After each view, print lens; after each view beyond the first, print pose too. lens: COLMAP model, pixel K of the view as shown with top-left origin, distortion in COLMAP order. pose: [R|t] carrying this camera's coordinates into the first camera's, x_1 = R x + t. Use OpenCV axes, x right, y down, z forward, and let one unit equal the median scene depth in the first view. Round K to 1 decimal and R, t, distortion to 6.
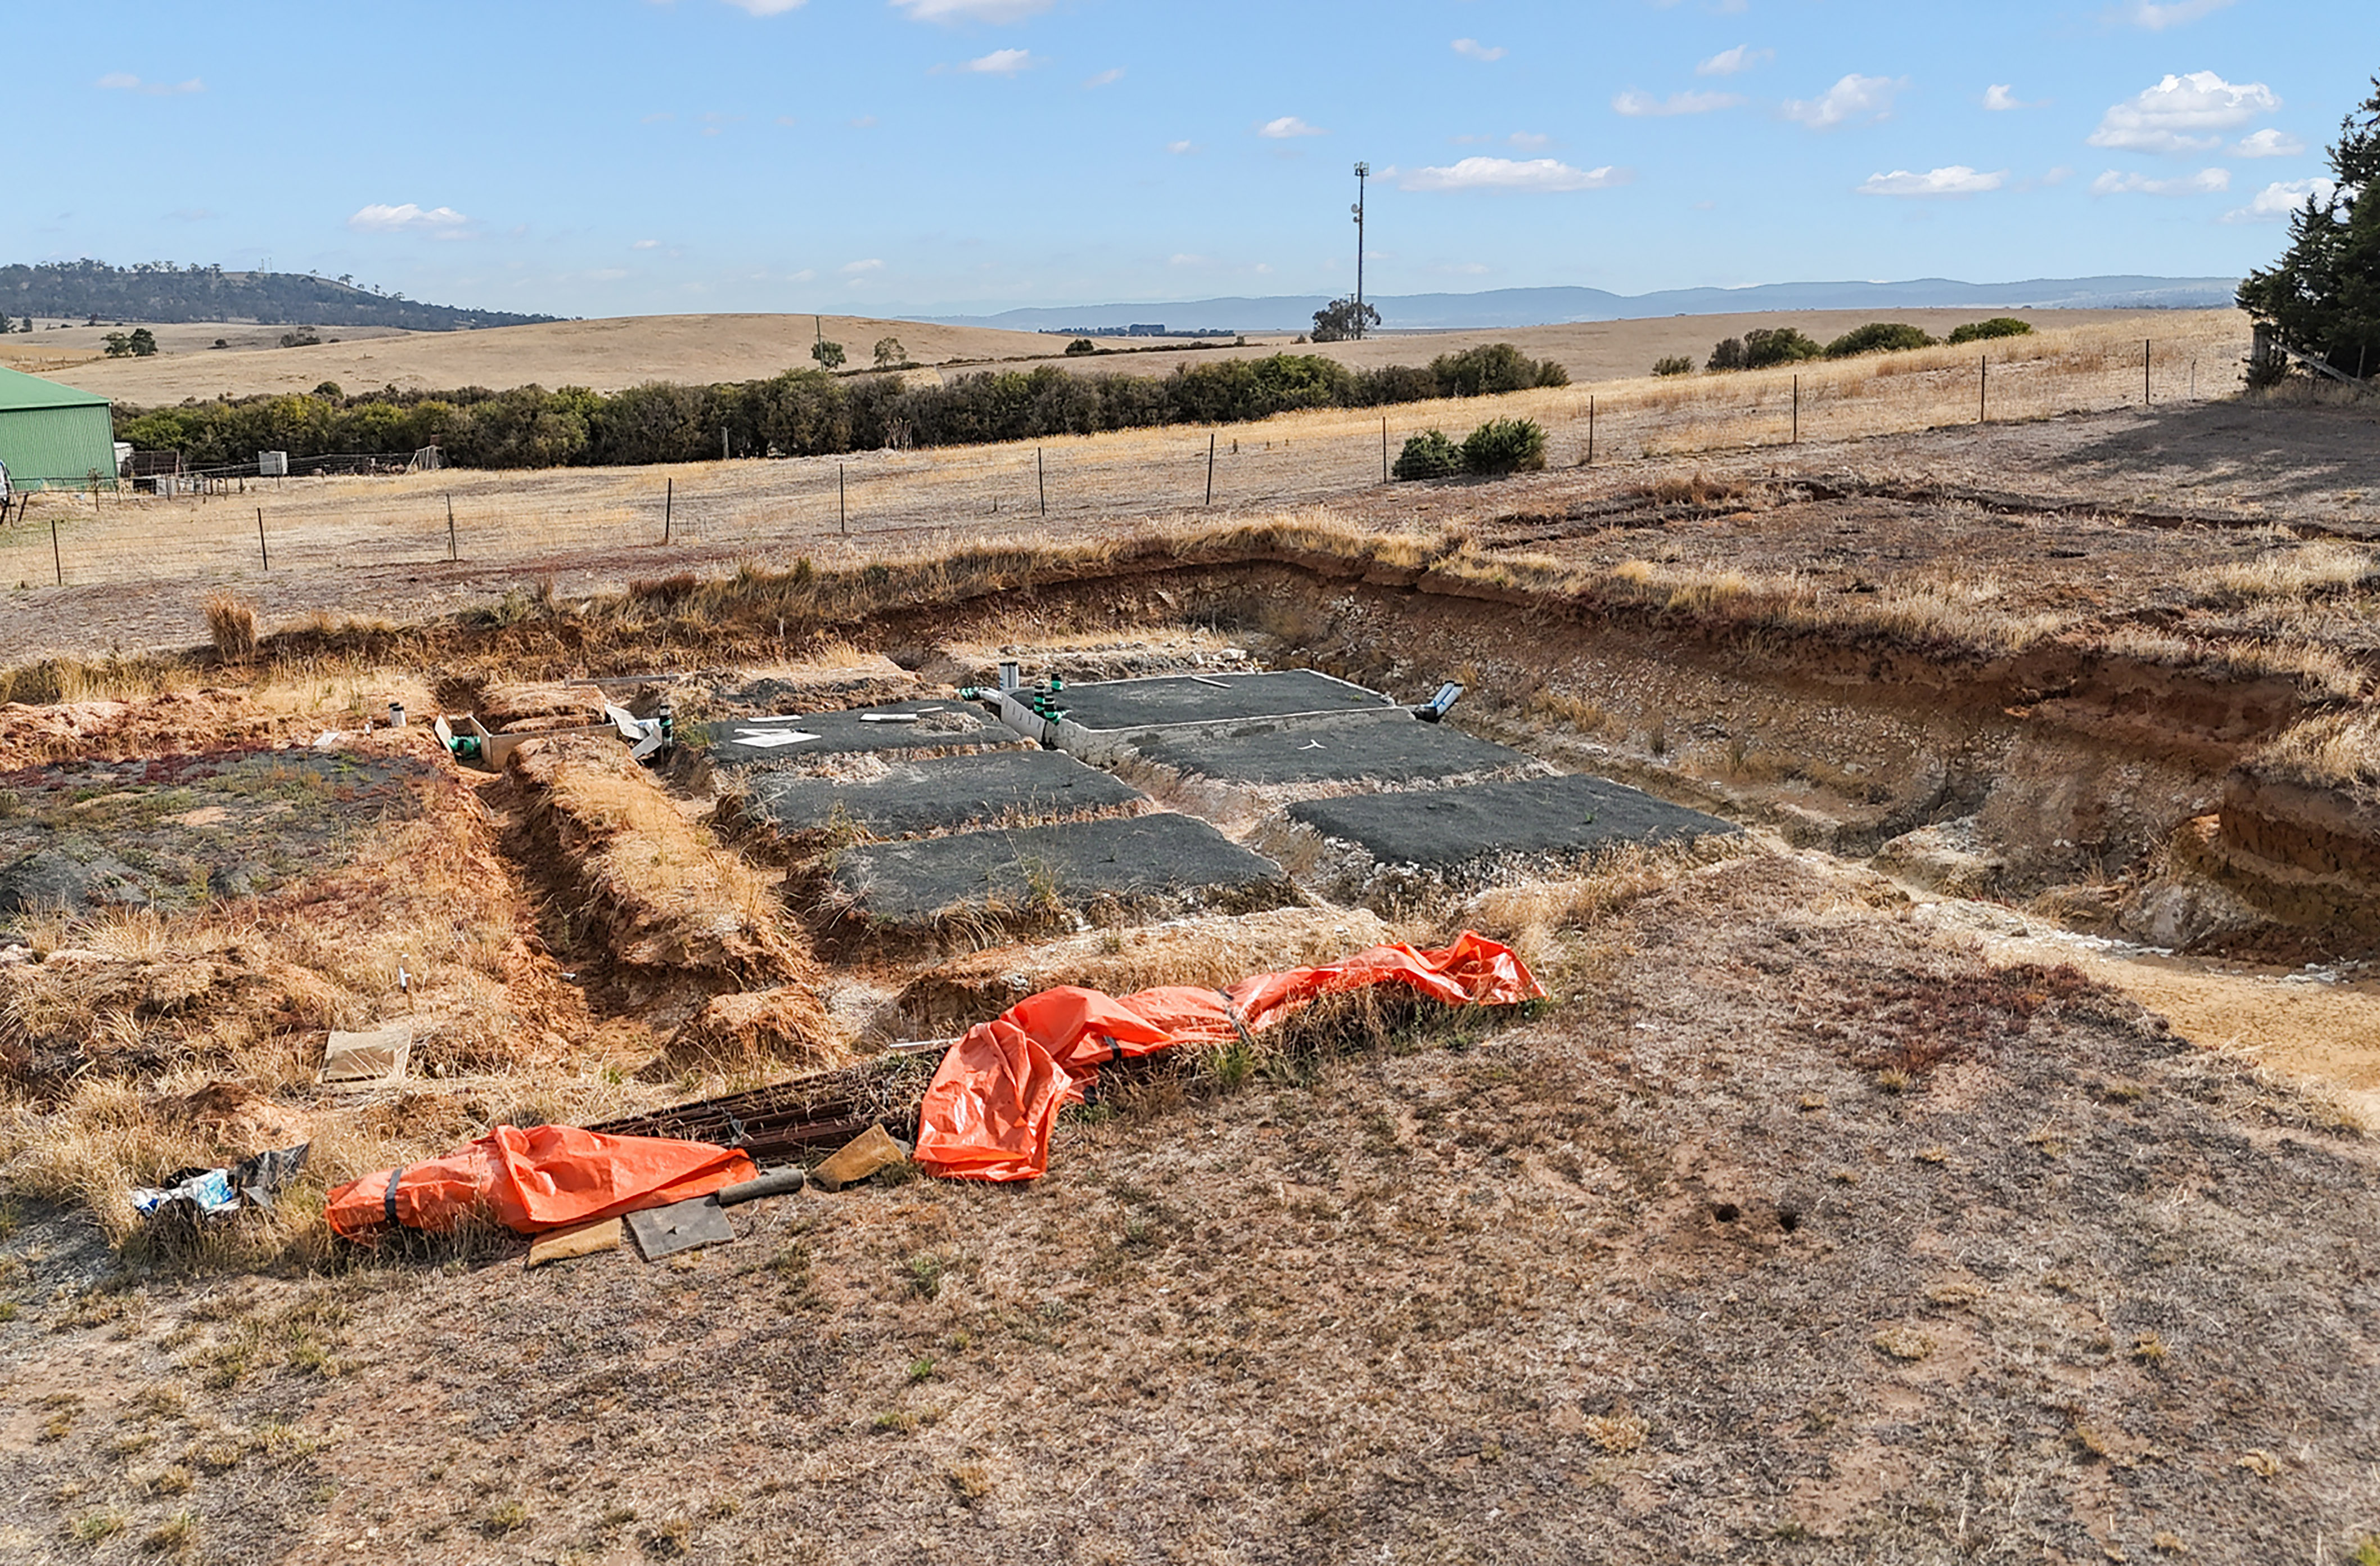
lens RADIAL K [[2046.6, 0, 1190.0], [0, 2046.6, 783.0], [0, 0, 1]] dist [0.075704, -0.099178]
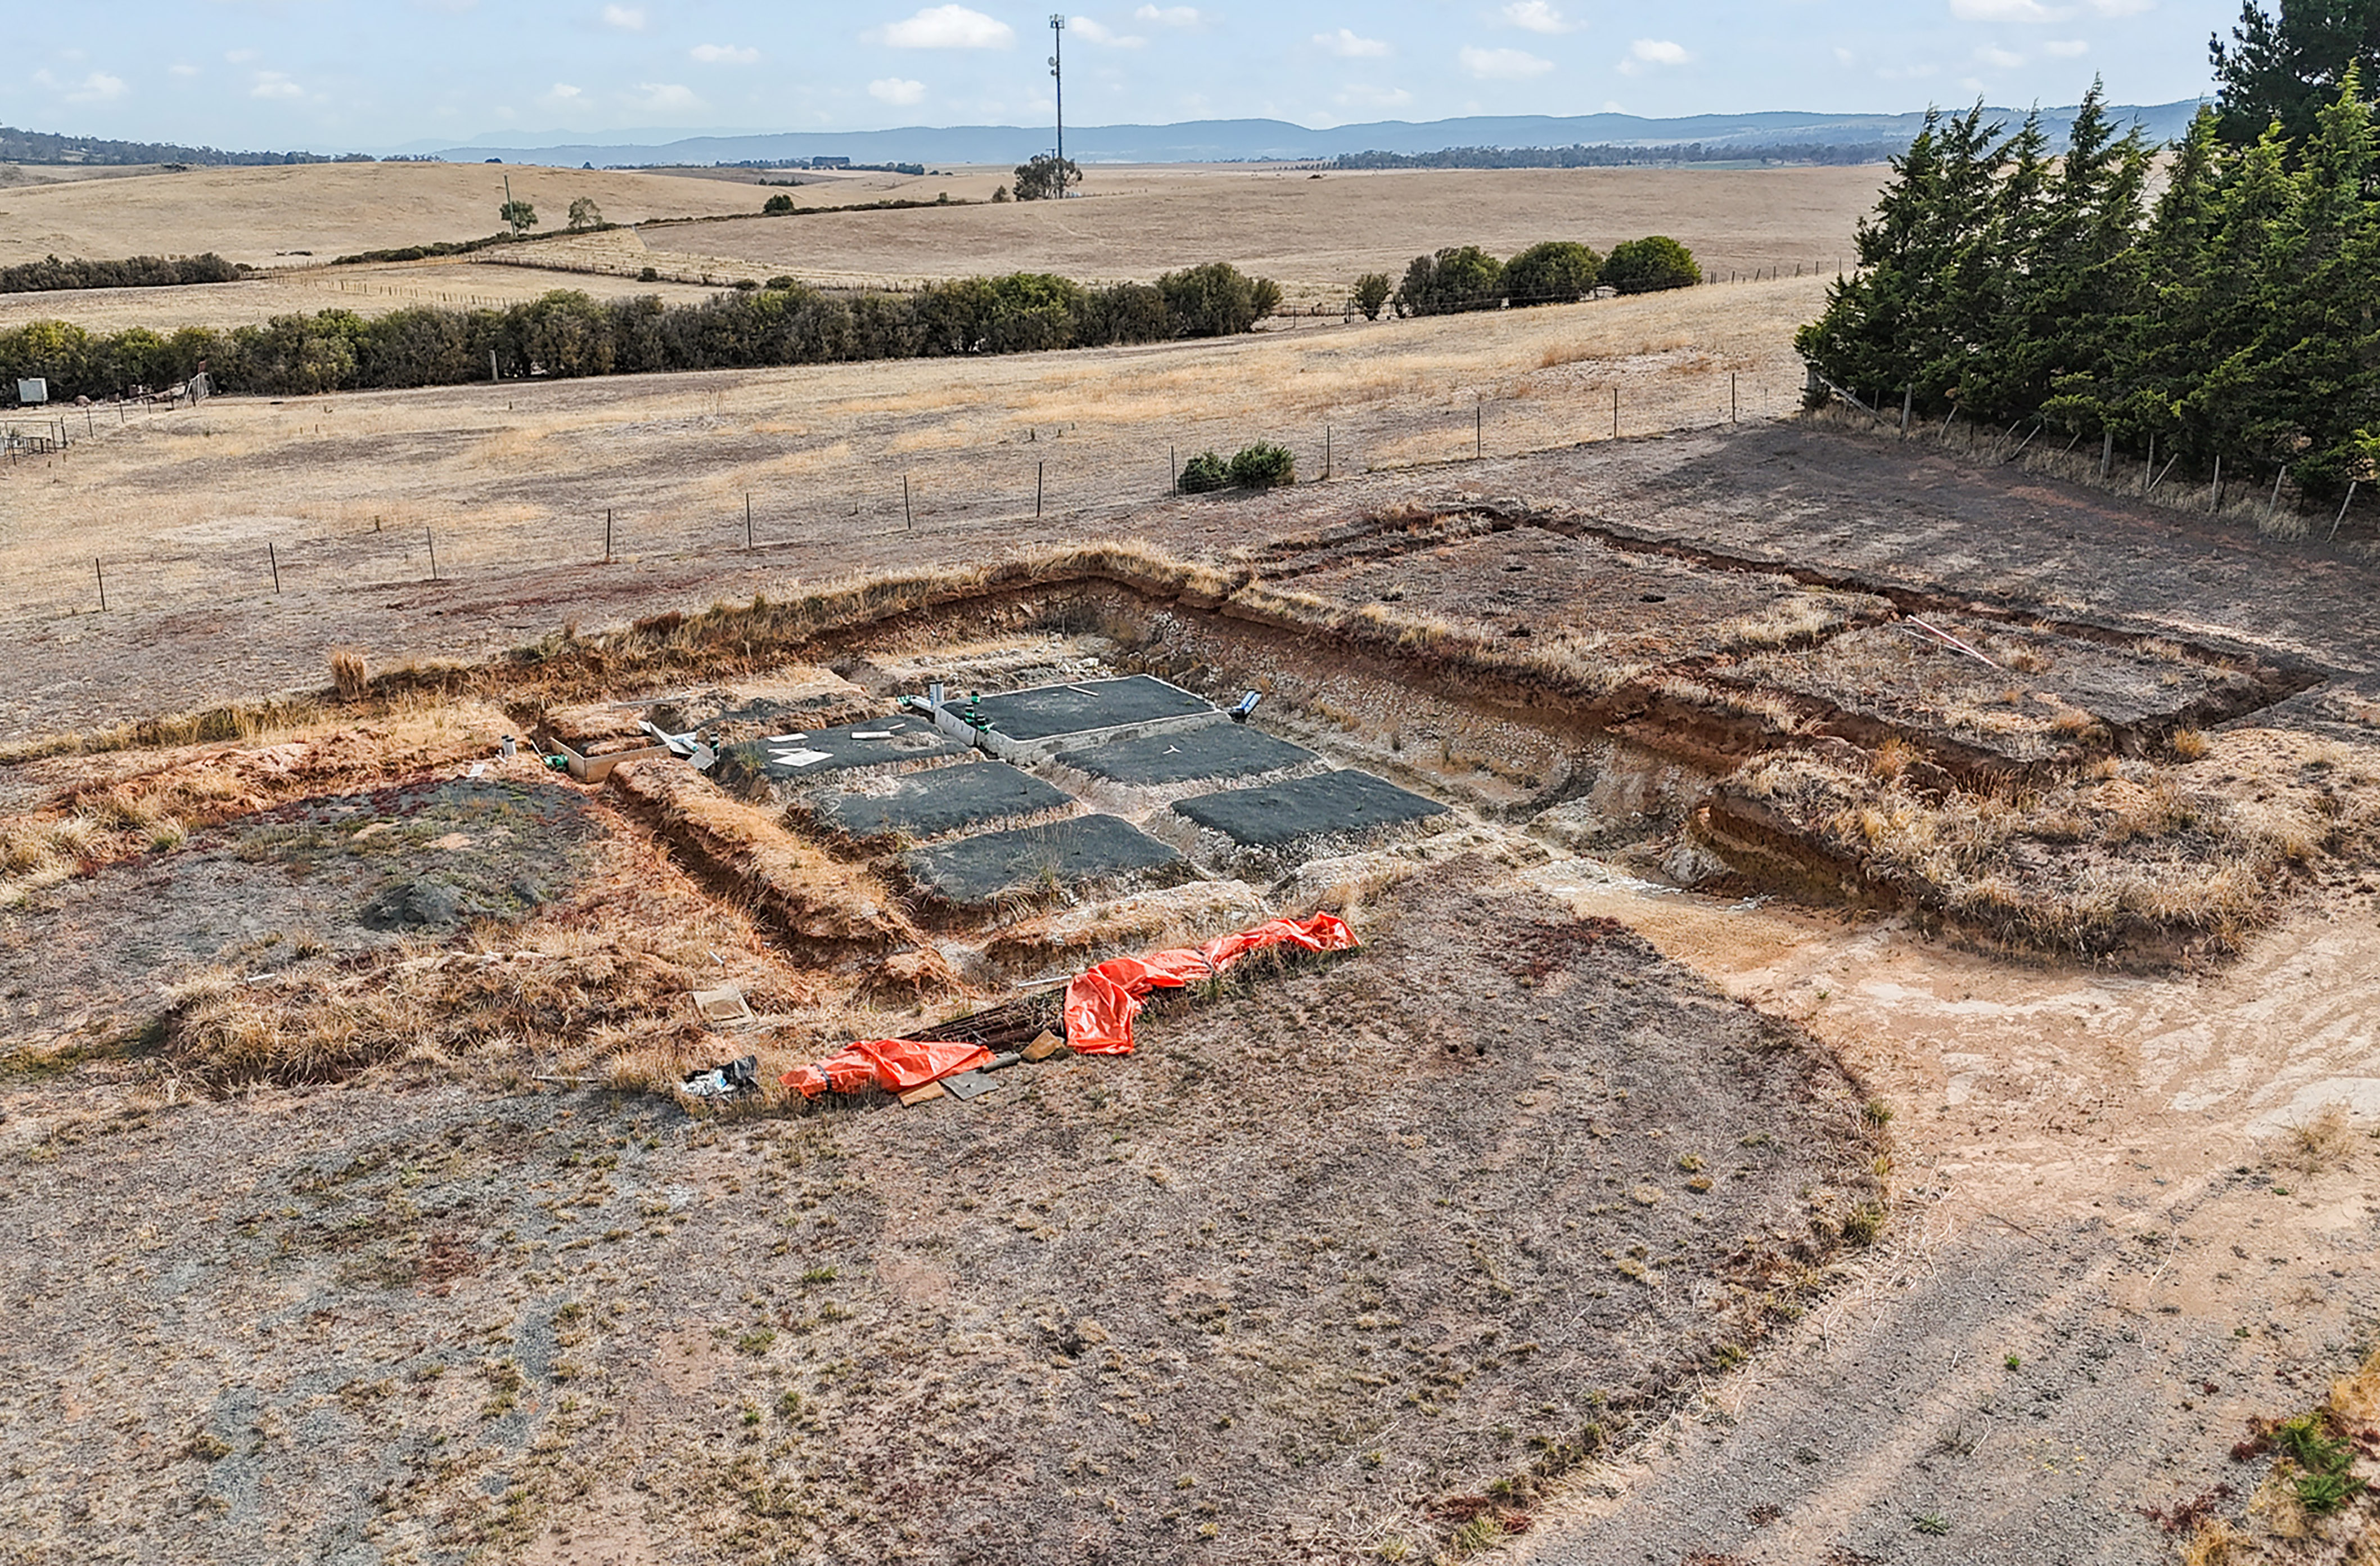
lens RADIAL K [[2029.5, 0, 1194.0], [0, 2029.5, 759.9], [0, 0, 1]] dist [0.119780, -0.212052]
pose [[0.989421, -0.038196, 0.139953, -0.179101], [0.029352, 0.997472, 0.064719, -0.145054], [-0.142071, -0.059926, 0.988041, -0.638188]]
